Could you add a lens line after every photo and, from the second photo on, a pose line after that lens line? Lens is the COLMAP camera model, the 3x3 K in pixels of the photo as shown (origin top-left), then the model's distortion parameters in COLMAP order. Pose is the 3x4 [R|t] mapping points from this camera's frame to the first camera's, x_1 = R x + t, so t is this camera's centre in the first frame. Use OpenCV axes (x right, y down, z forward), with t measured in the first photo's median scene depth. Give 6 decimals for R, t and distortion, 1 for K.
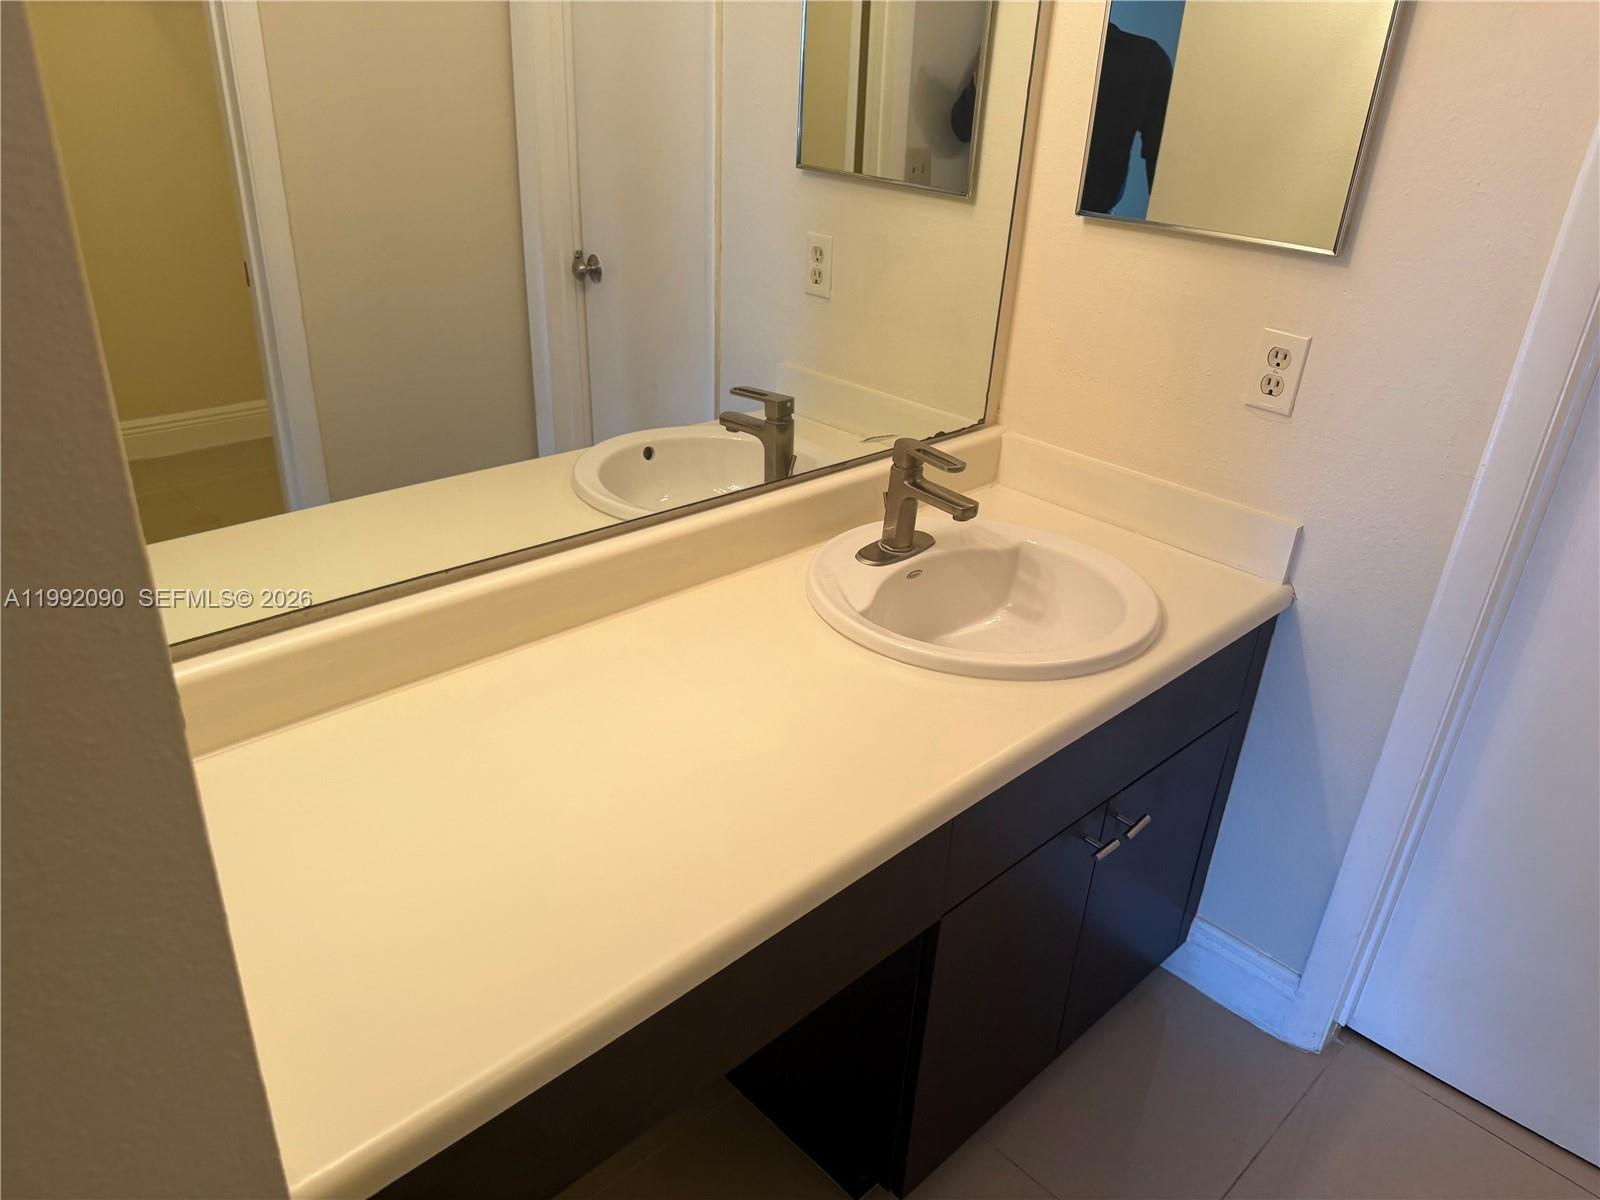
lens RADIAL K [[1131.1, 0, 827.8], [0, 1131.1, 601.6], [0, 0, 1]] dist [0.052840, -0.073976]
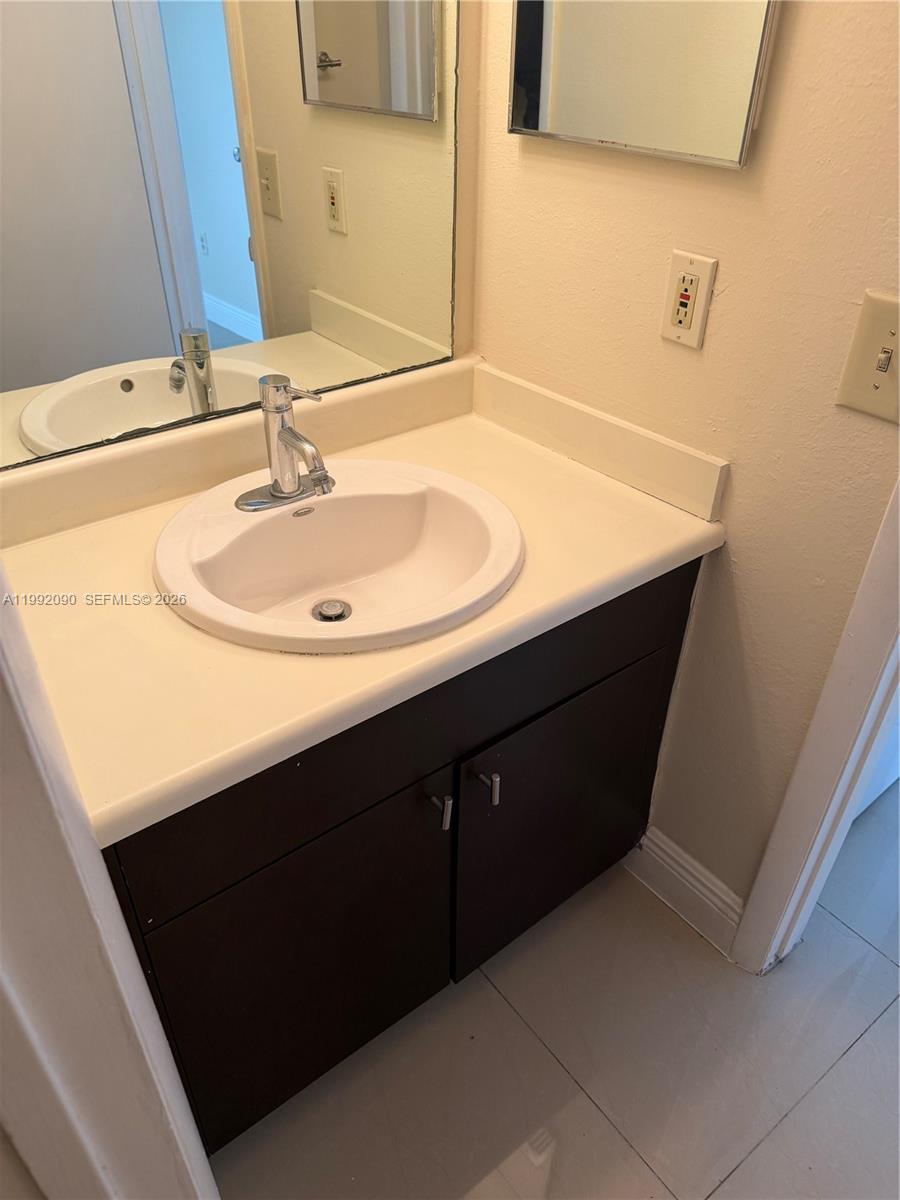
lens RADIAL K [[834.8, 0, 449.2], [0, 834.8, 576.5], [0, 0, 1]] dist [-0.000757, -0.001418]
pose [[0.991371, 0.028963, -0.127843, 0.269027], [-0.013132, 0.992322, 0.122982, -0.056763], [0.130423, -0.120242, 0.984140, 0.260860]]
